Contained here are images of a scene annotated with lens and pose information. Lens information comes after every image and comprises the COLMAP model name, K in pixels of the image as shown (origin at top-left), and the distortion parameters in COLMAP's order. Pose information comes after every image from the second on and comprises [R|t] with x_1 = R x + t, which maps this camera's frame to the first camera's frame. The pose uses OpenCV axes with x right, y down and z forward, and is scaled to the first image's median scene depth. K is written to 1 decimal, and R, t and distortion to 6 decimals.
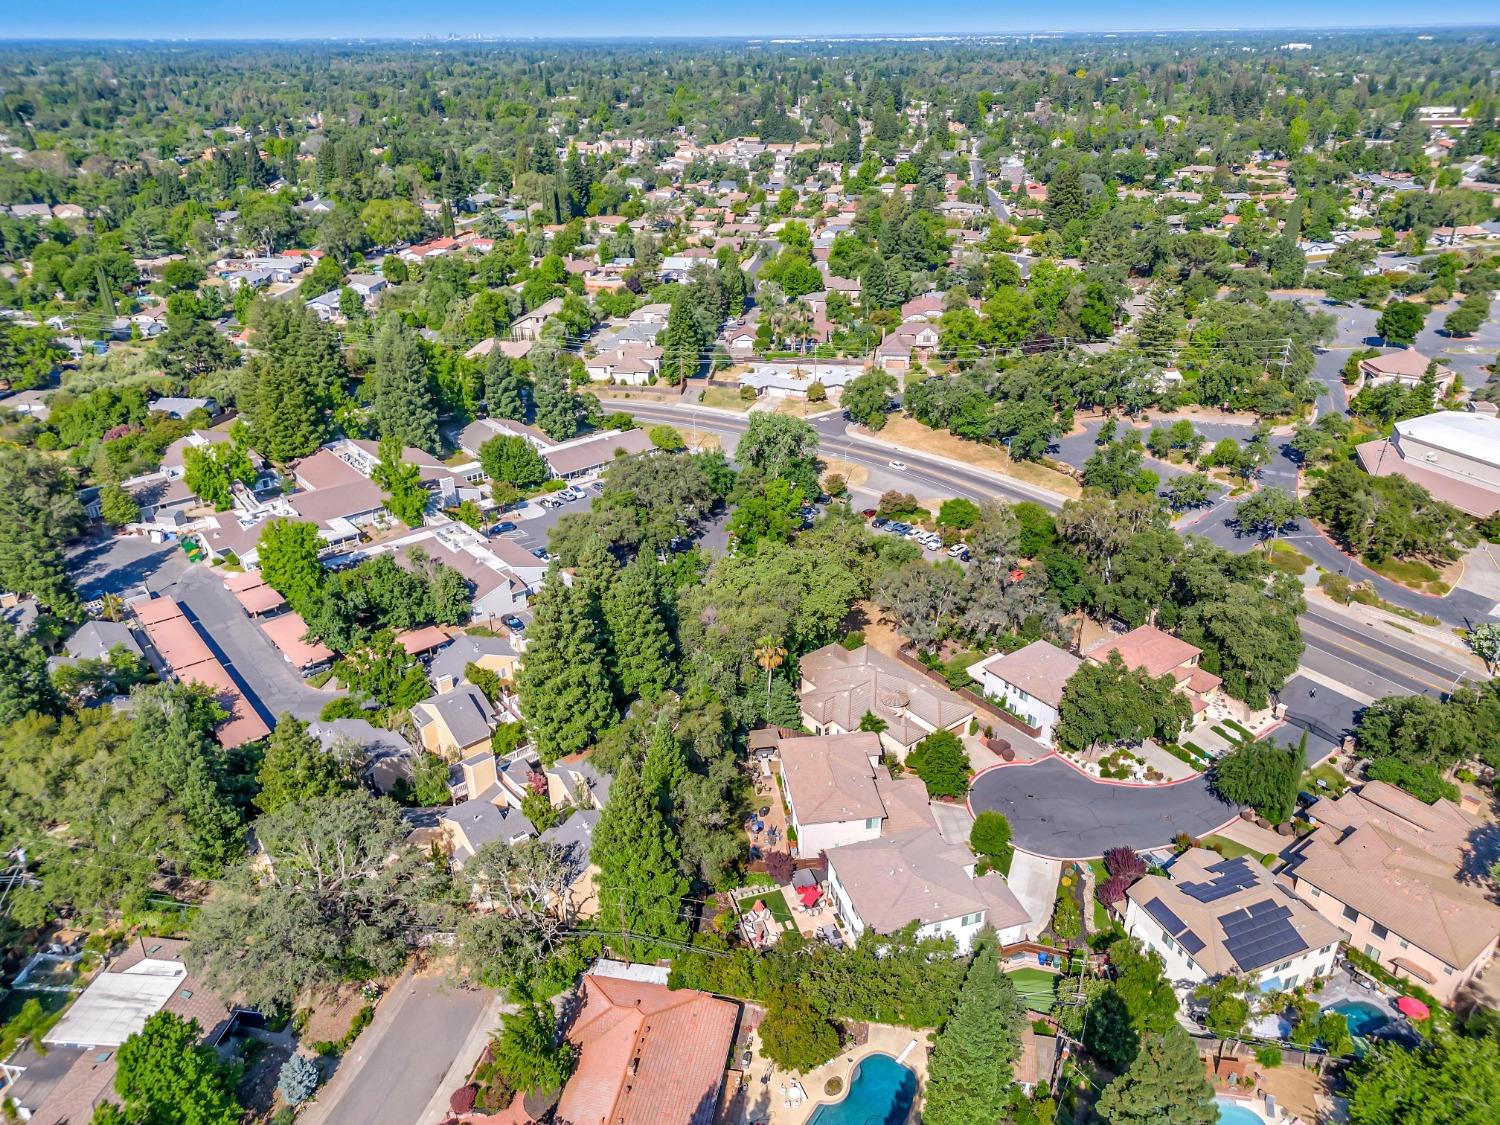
lens RADIAL K [[1047.4, 0, 744.7], [0, 1047.4, 563.4], [0, 0, 1]] dist [0.061288, -0.048711]
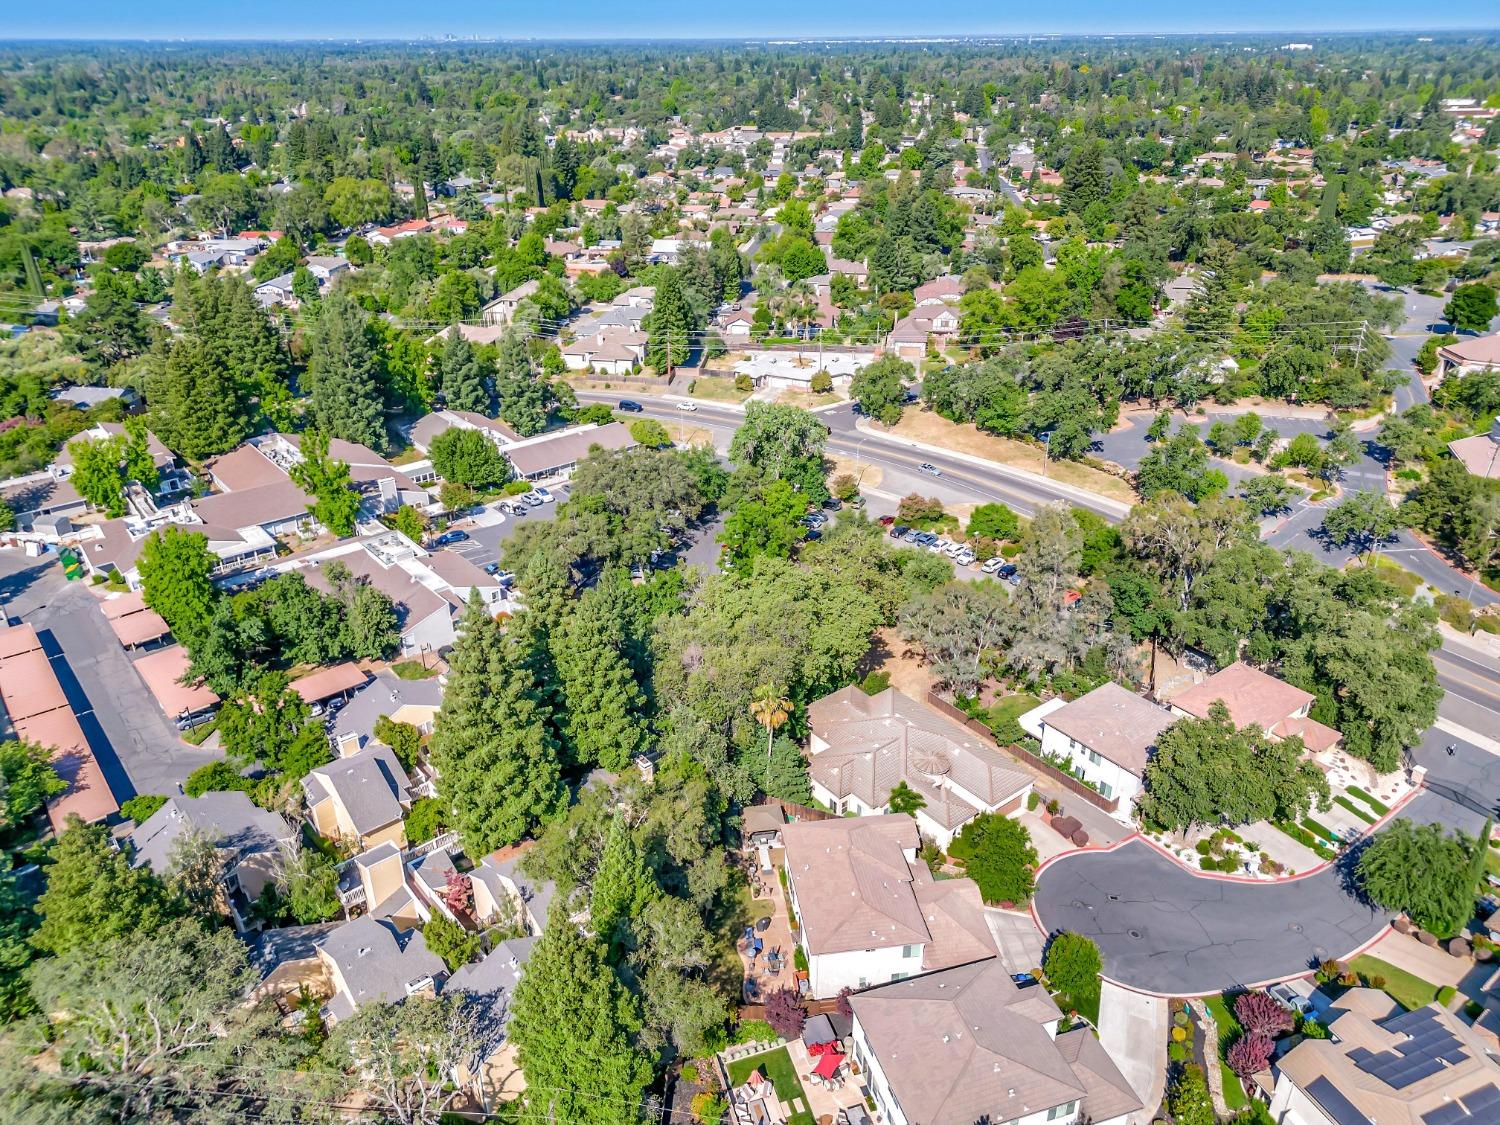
lens RADIAL K [[1047.4, 0, 750.2], [0, 1047.4, 565.0], [0, 0, 1]] dist [0.061288, -0.048711]
pose [[0.999968, 0.000861, 0.007966, 0.001751], [-0.000857, 0.999999, -0.000544, -0.010918], [-0.007966, 0.000537, 0.999968, 0.143883]]
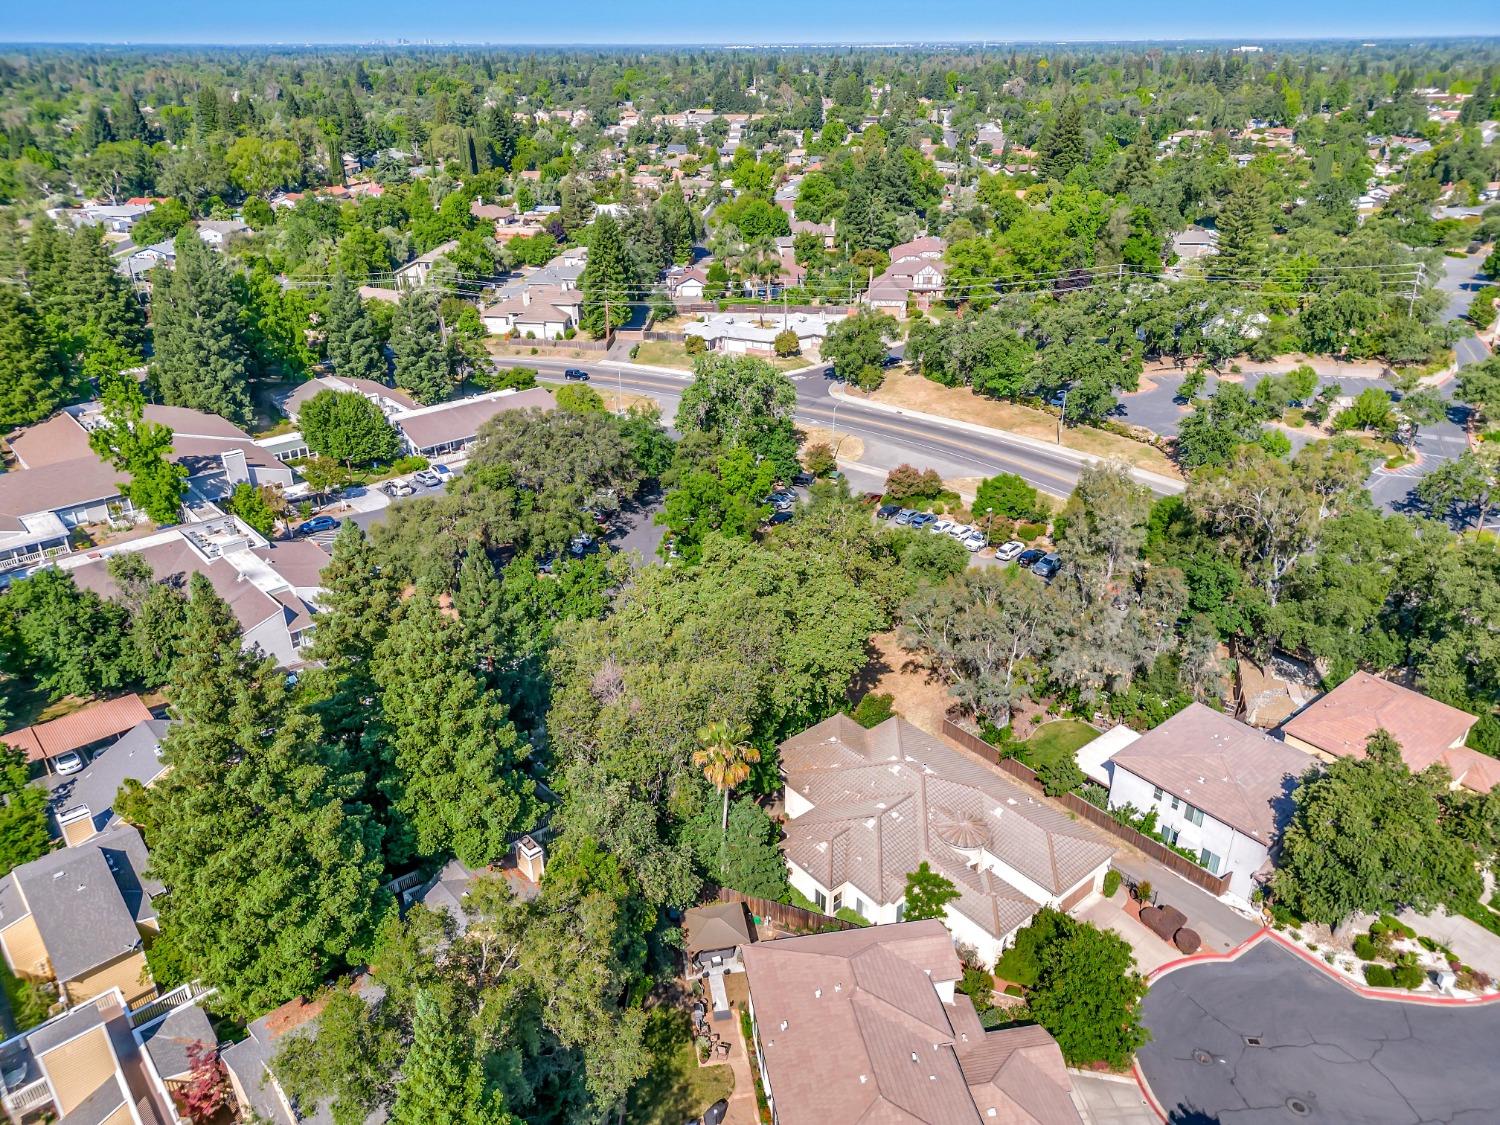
lens RADIAL K [[1047.4, 0, 756.2], [0, 1047.4, 568.0], [0, 0, 1]] dist [0.061288, -0.048711]
pose [[0.998760, -0.012887, 0.048082, 0.009963], [0.013037, 0.999911, -0.002799, -0.001892], [-0.048041, 0.003423, 0.998839, 0.306270]]
